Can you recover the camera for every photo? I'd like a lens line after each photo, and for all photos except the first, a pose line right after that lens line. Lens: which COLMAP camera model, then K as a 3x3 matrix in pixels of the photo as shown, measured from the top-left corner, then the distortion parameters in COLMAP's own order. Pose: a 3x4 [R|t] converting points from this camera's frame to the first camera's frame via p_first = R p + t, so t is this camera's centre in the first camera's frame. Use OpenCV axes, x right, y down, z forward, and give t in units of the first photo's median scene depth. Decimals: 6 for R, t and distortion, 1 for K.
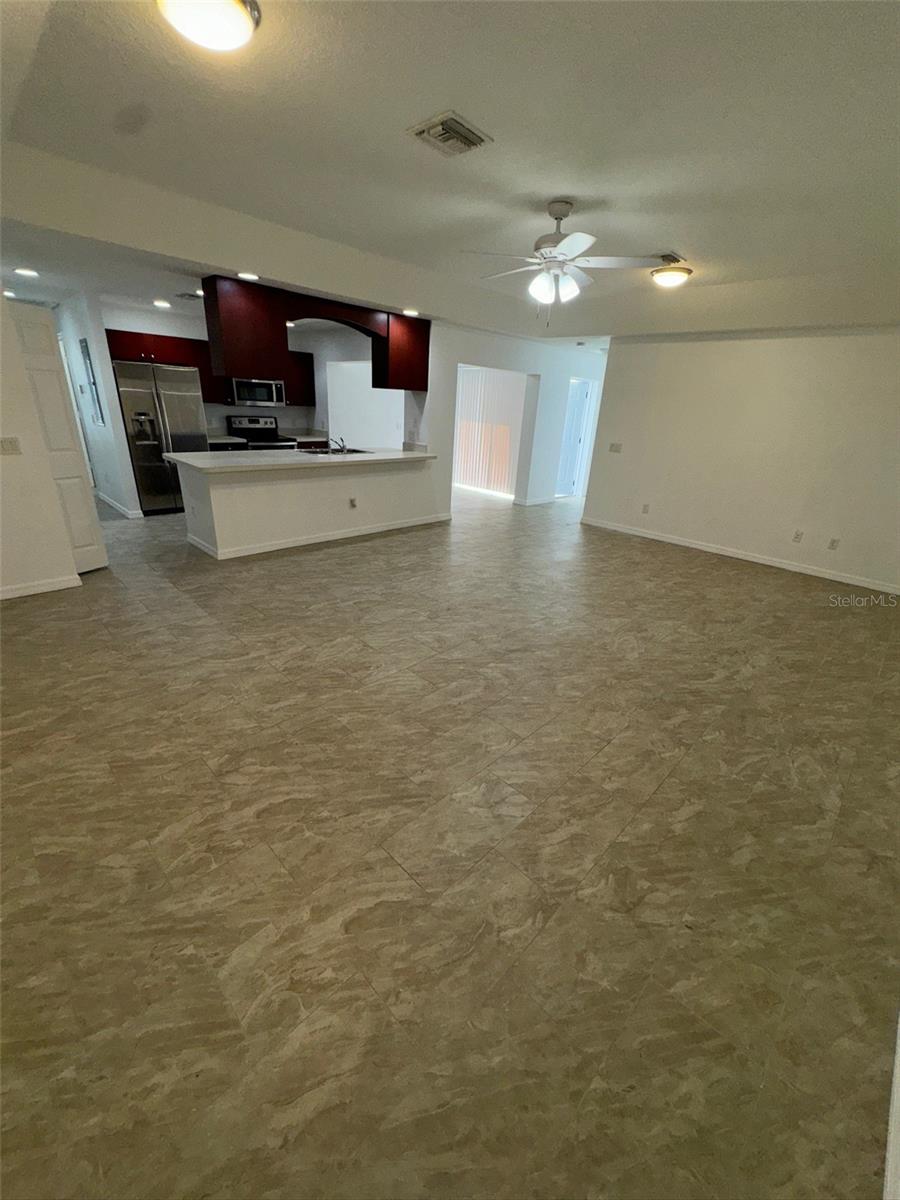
lens RADIAL K [[479.0, 0, 454.1], [0, 479.0, 600.7], [0, 0, 1]] dist [0.000106, 0.000065]
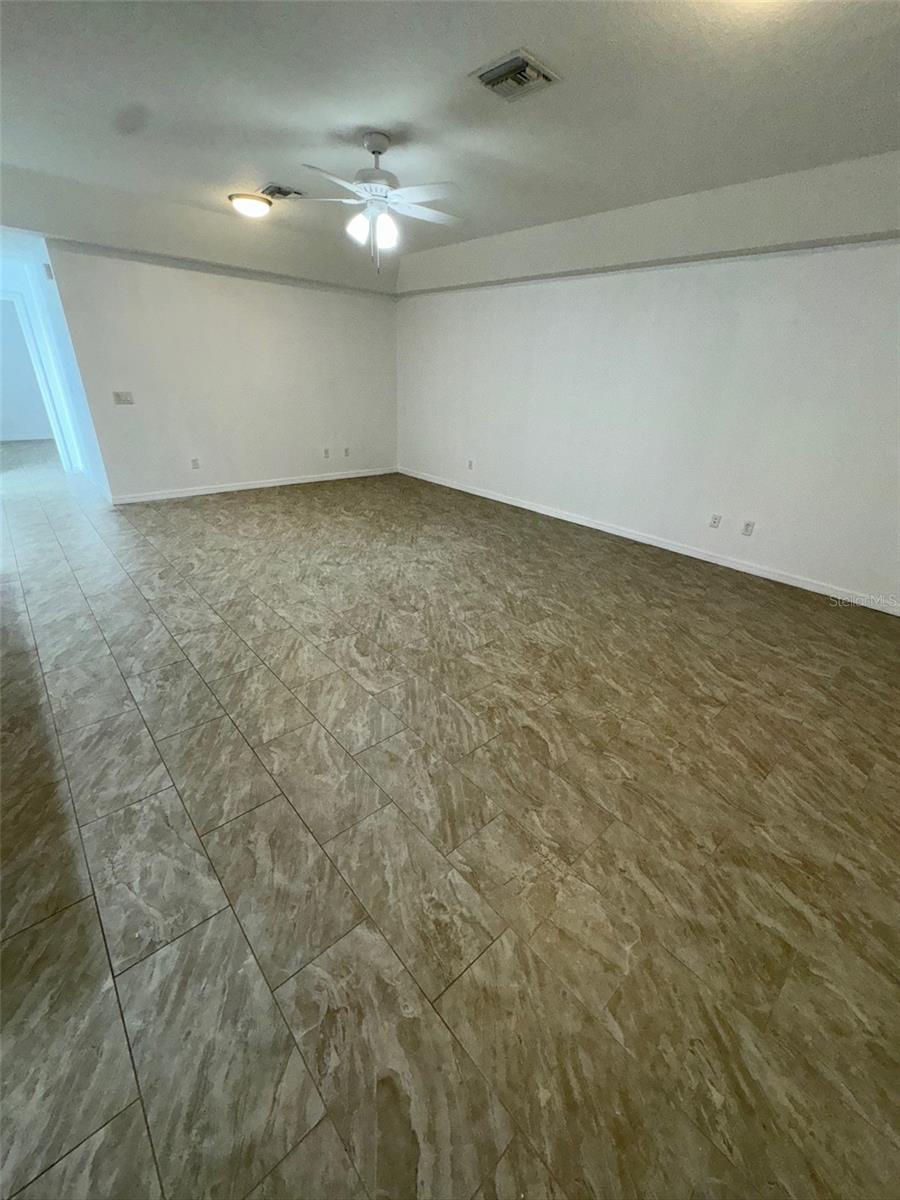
lens RADIAL K [[477.5, 0, 453.4], [0, 477.5, 598.7], [0, 0, 1]] dist [-0.001186, 0.000358]
pose [[0.063400, -0.473193, 0.878675, -0.825161], [0.342328, 0.837340, 0.426232, -0.340777], [-0.937439, 0.273772, 0.215075, 0.736502]]
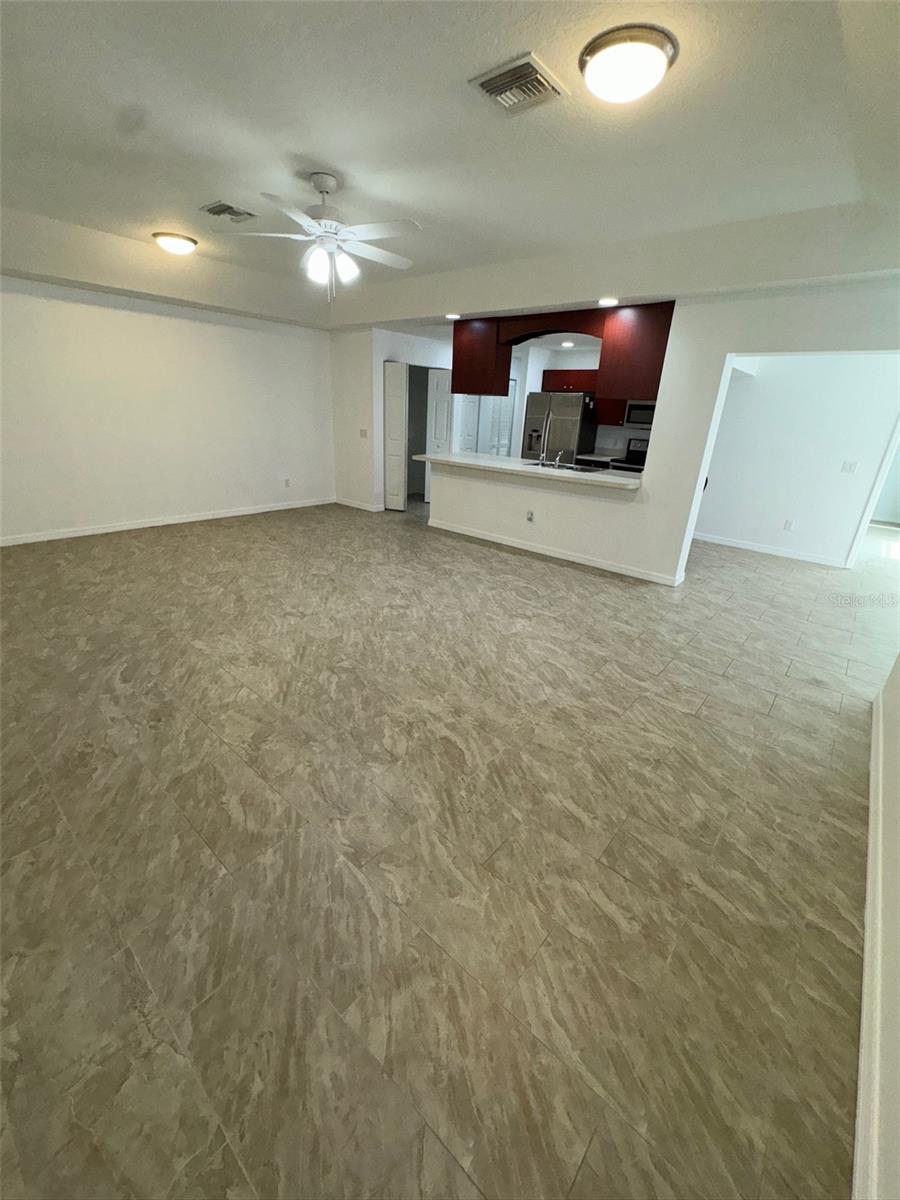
lens RADIAL K [[477.5, 0, 453.4], [0, 477.5, 598.7], [0, 0, 1]] dist [-0.001186, 0.000358]
pose [[0.068205, 0.322555, -0.944090, 1.134739], [-0.419735, 0.867748, 0.266149, -0.380123], [0.905080, 0.378115, 0.194572, 1.109131]]
